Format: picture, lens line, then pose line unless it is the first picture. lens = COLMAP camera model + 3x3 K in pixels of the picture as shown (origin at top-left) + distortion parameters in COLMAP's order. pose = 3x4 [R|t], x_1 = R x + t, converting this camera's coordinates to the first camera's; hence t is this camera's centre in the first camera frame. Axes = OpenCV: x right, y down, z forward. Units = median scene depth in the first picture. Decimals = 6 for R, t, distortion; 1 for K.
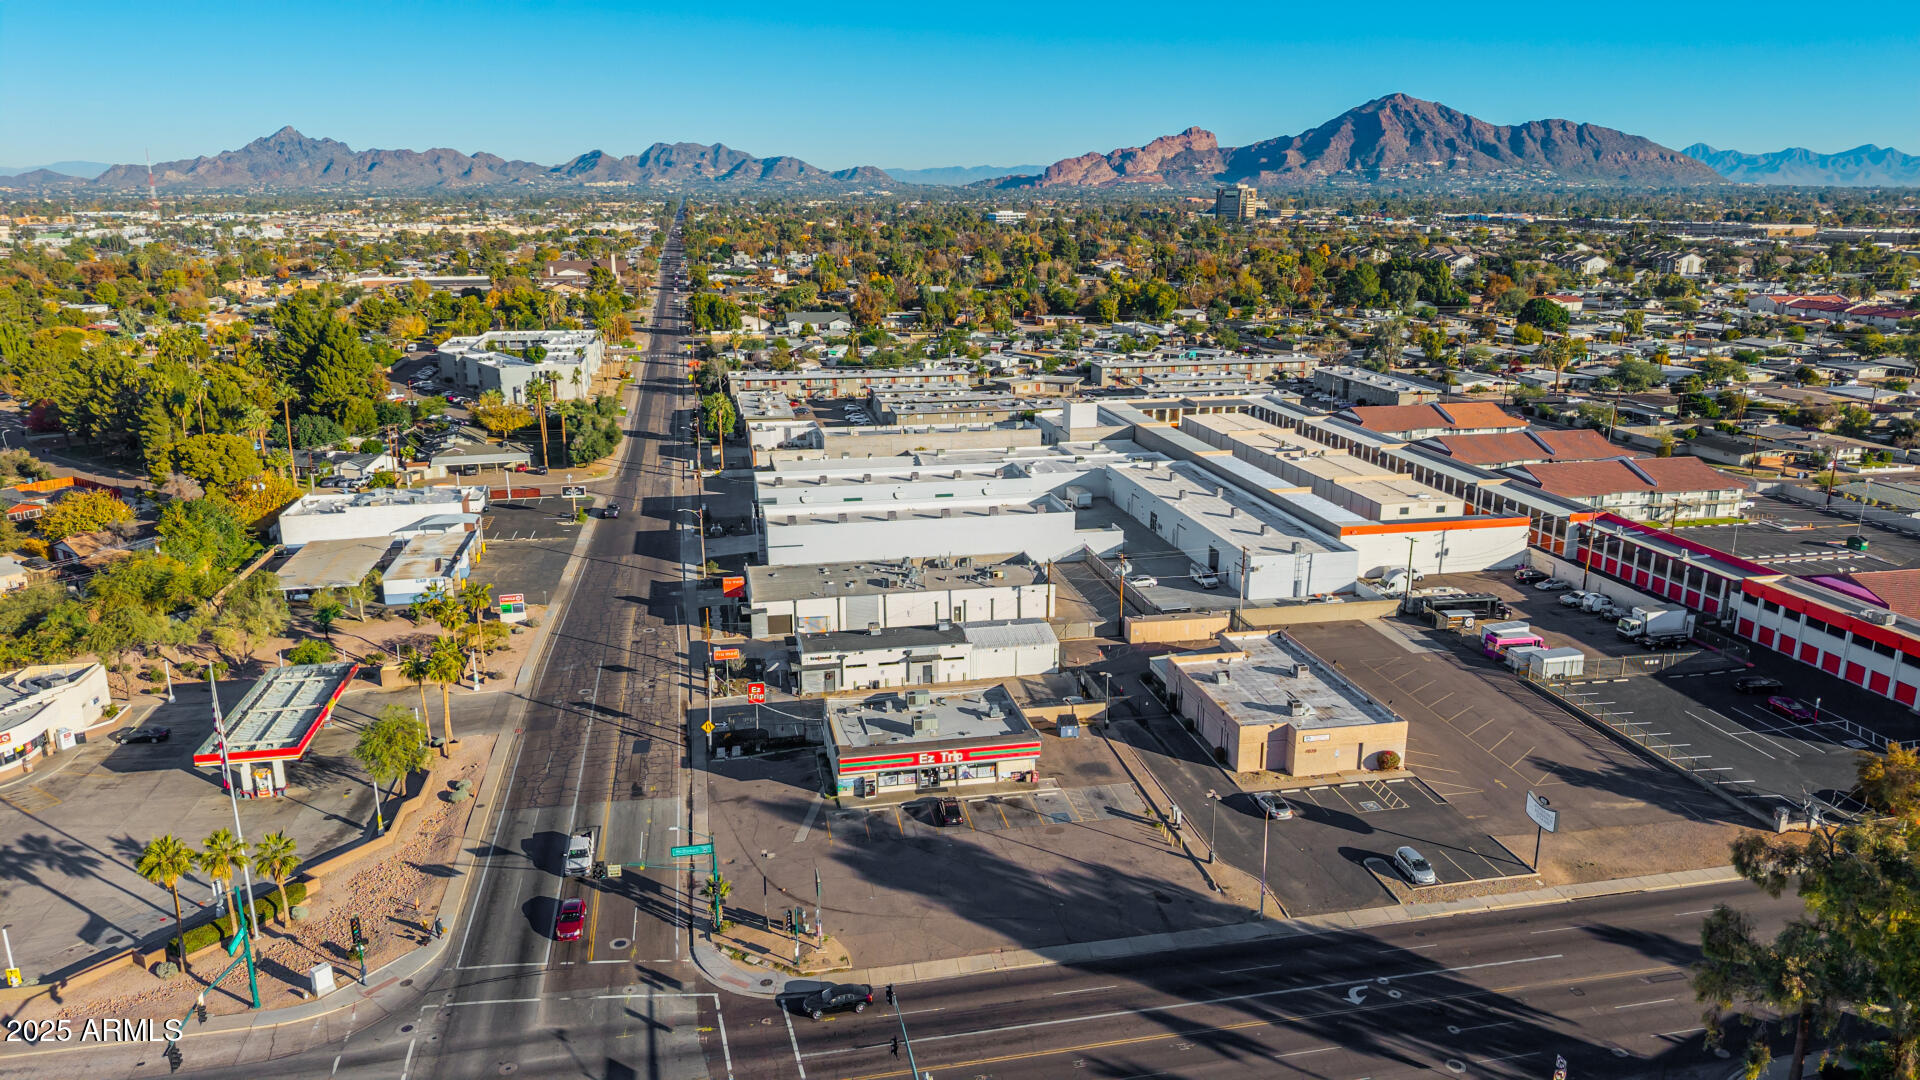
lens RADIAL K [[1282.8, 0, 953.2], [0, 1282.8, 537.2], [0, 0, 1]] dist [0.067264, -0.092766]
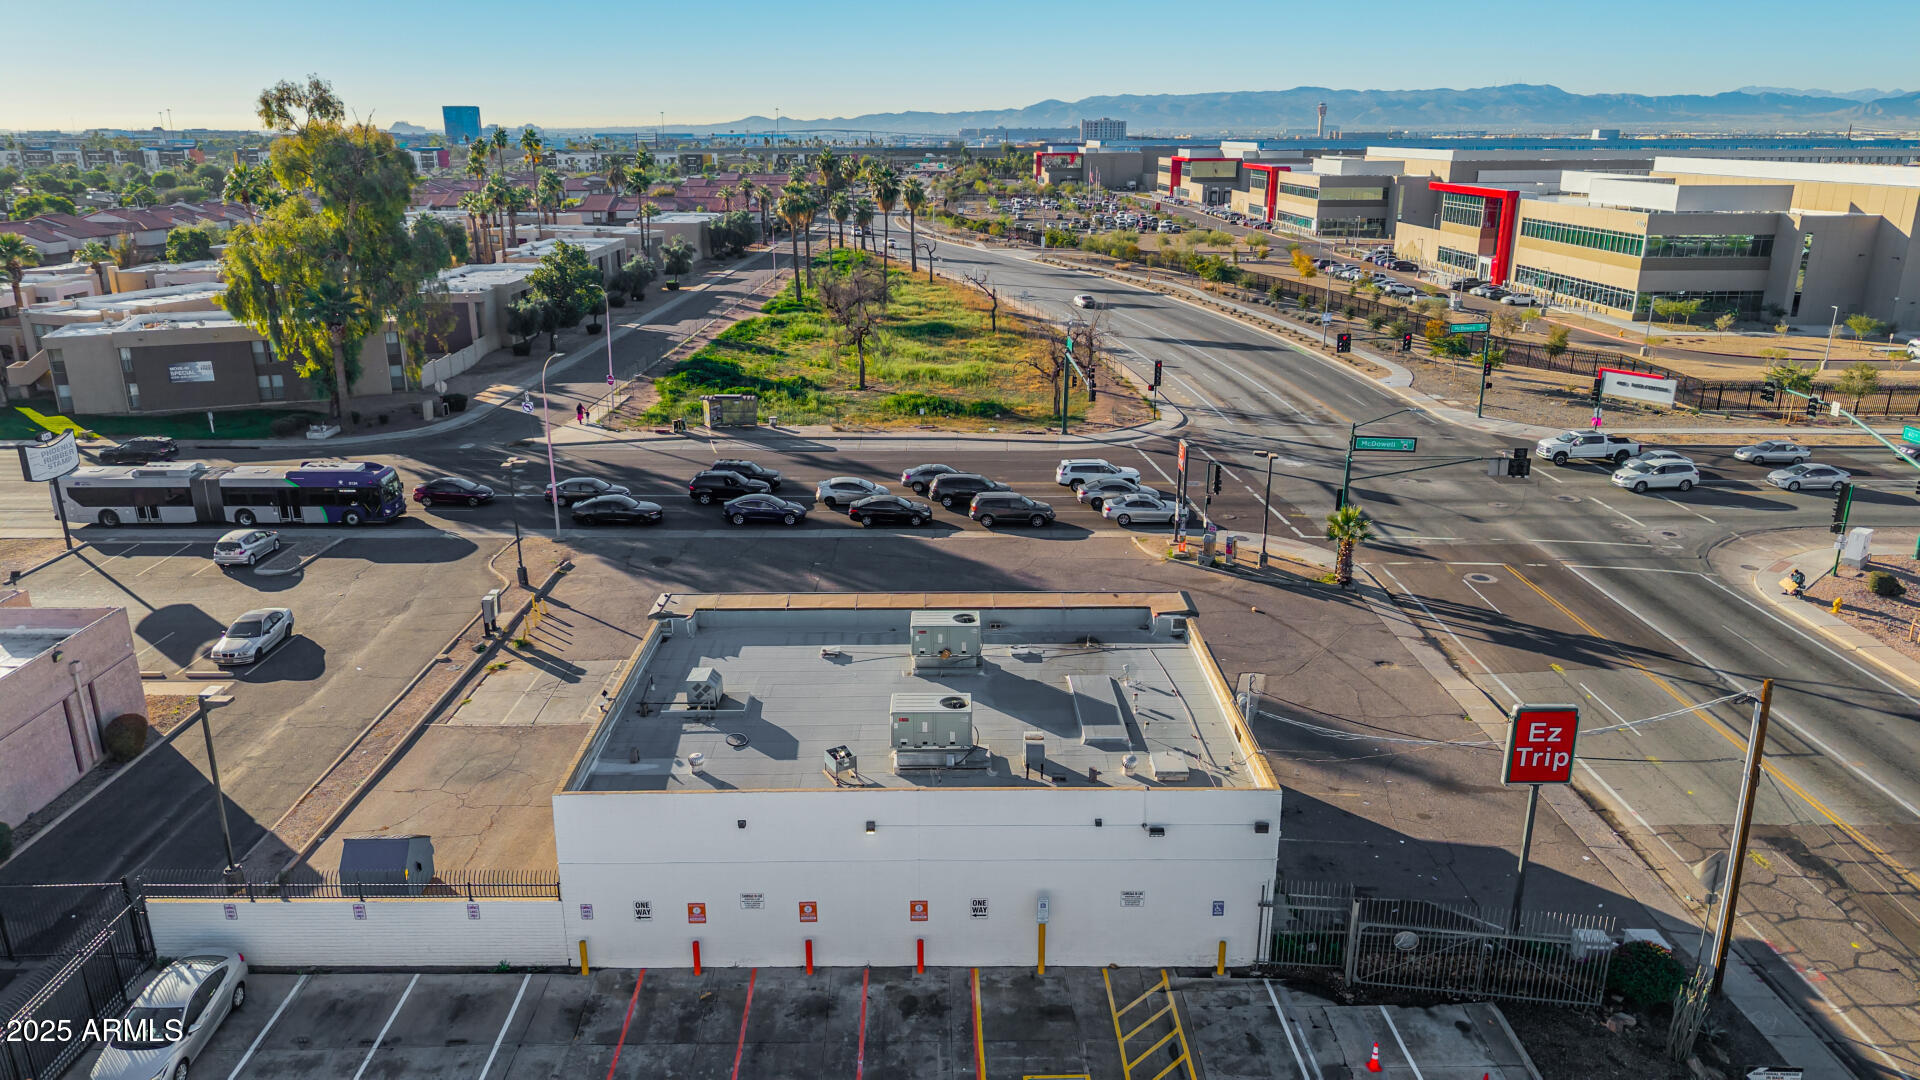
lens RADIAL K [[1279.0, 0, 949.6], [0, 1279.0, 545.0], [0, 0, 1]] dist [0.029668, -0.027011]
pose [[-0.981995, -0.056534, 0.180248, -0.063235], [0.051382, 0.838258, 0.542848, -0.047457], [-0.181784, 0.542336, -0.820260, 0.958343]]
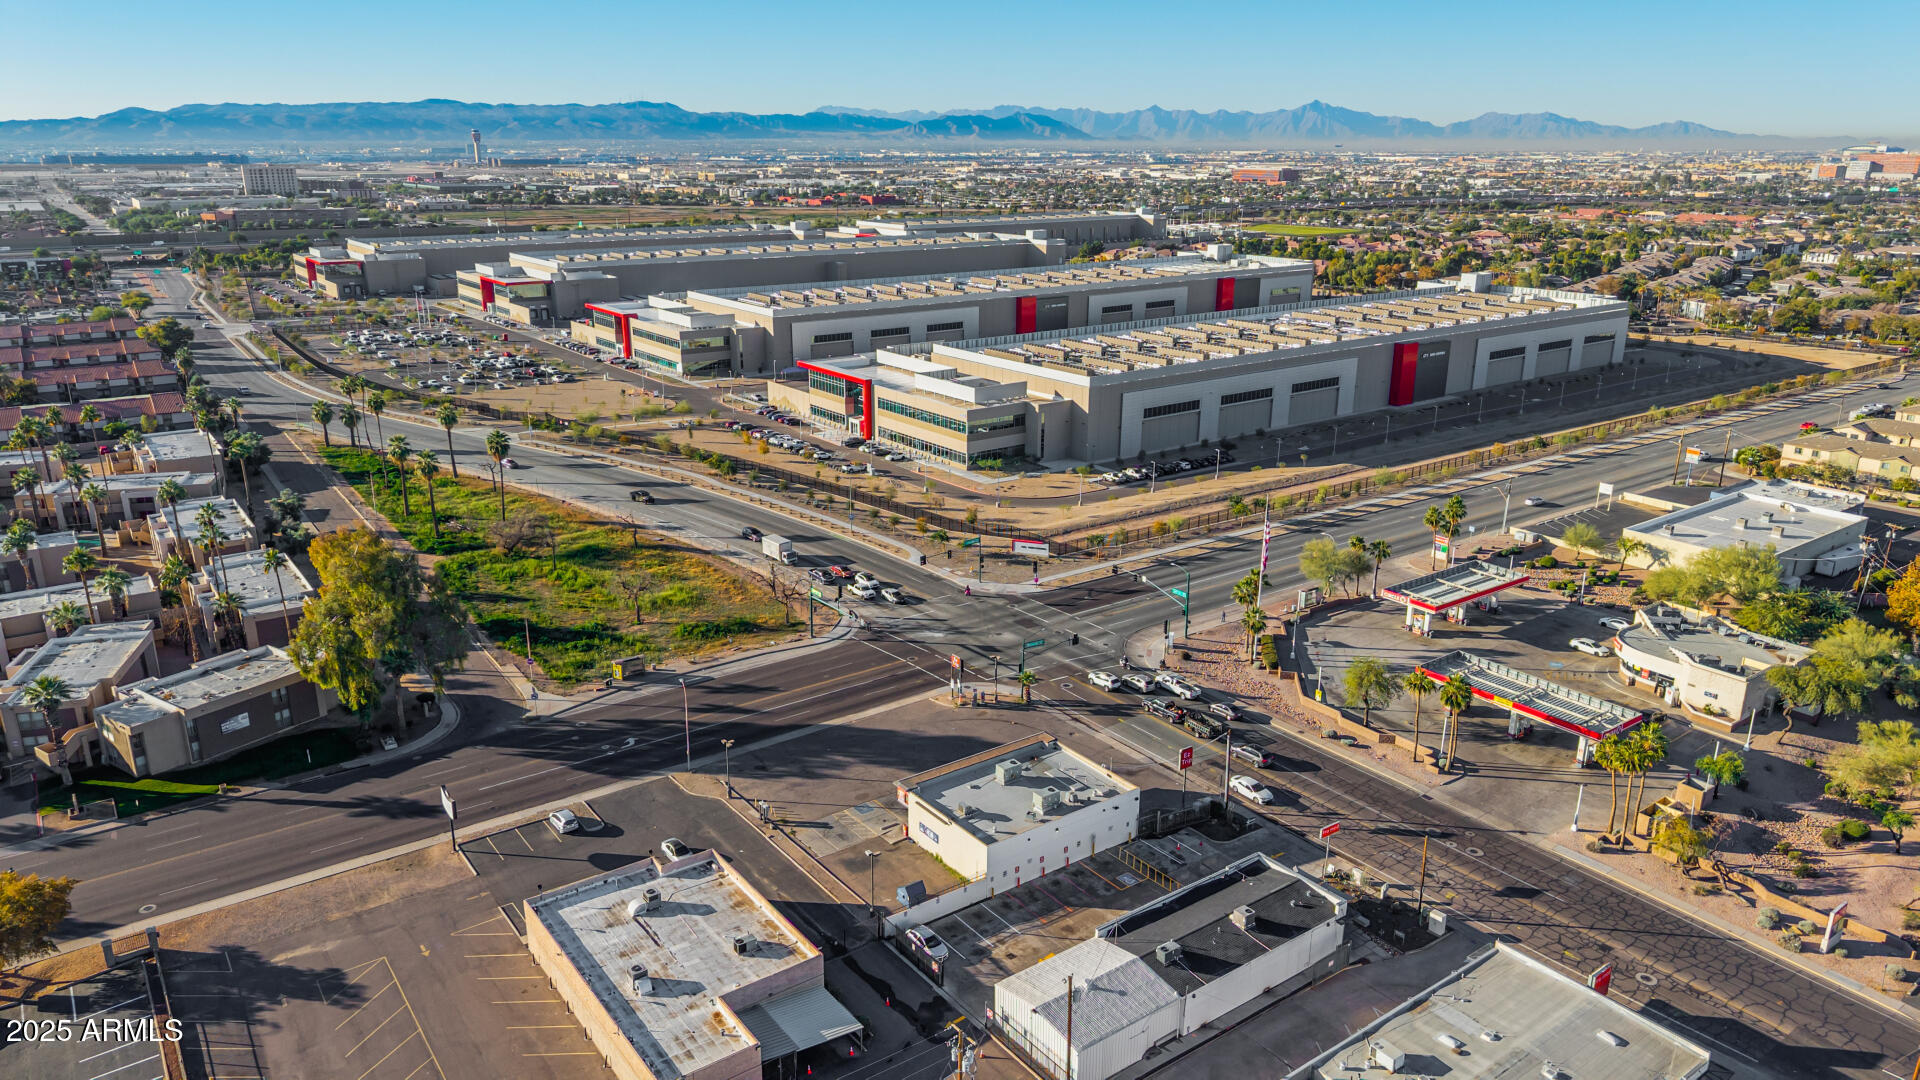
lens RADIAL K [[1279.0, 0, 949.6], [0, 1279.0, 545.0], [0, 0, 1]] dist [0.029668, -0.027011]
pose [[-0.909663, 0.123174, -0.396663, 0.311850], [-0.110771, 0.848480, 0.517505, -0.411905], [0.400304, 0.514694, -0.758187, 1.266135]]
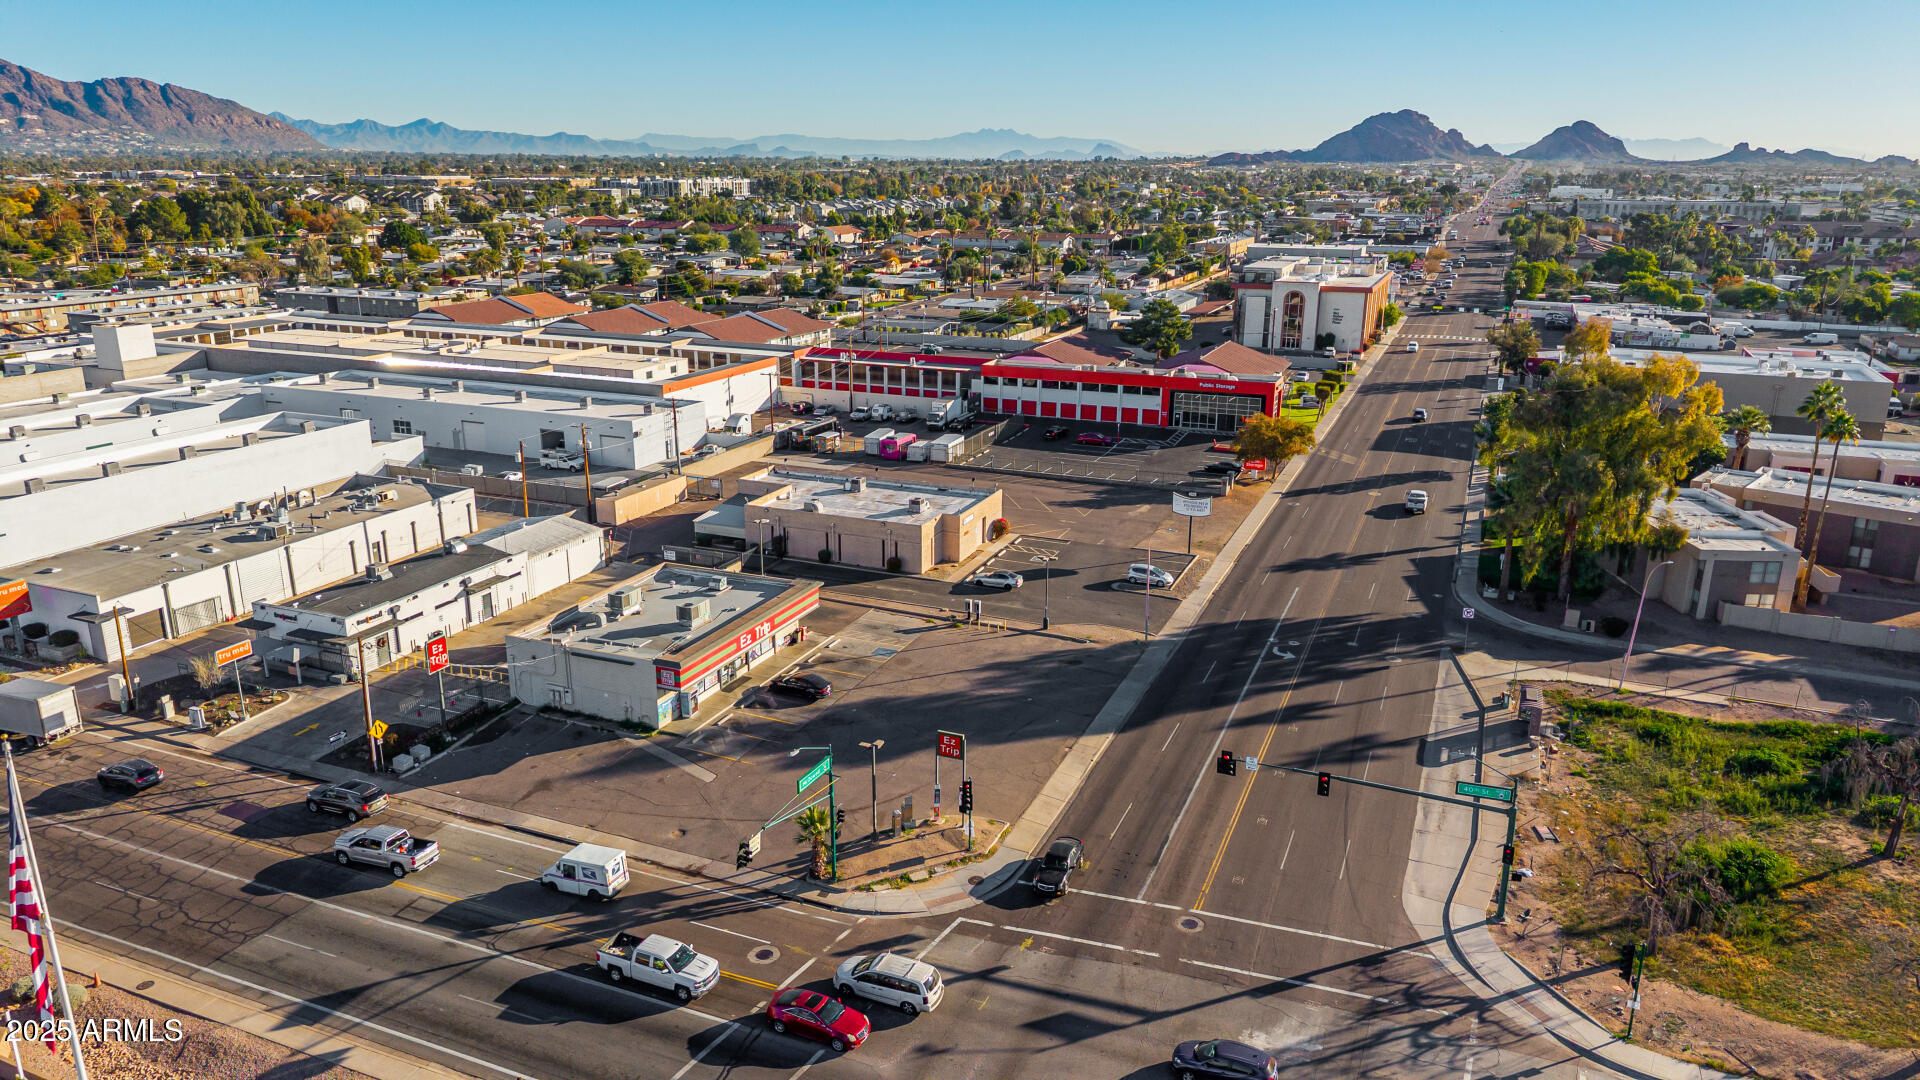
lens RADIAL K [[1283.8, 0, 960.0], [0, 1283.8, 540.0], [0, 0, 1]] dist [0.034449, -0.030200]
pose [[0.560168, -0.230845, 0.795565, -0.406105], [0.212208, 0.968329, 0.131556, 0.027502], [-0.800737, 0.095132, 0.591414, 0.308773]]
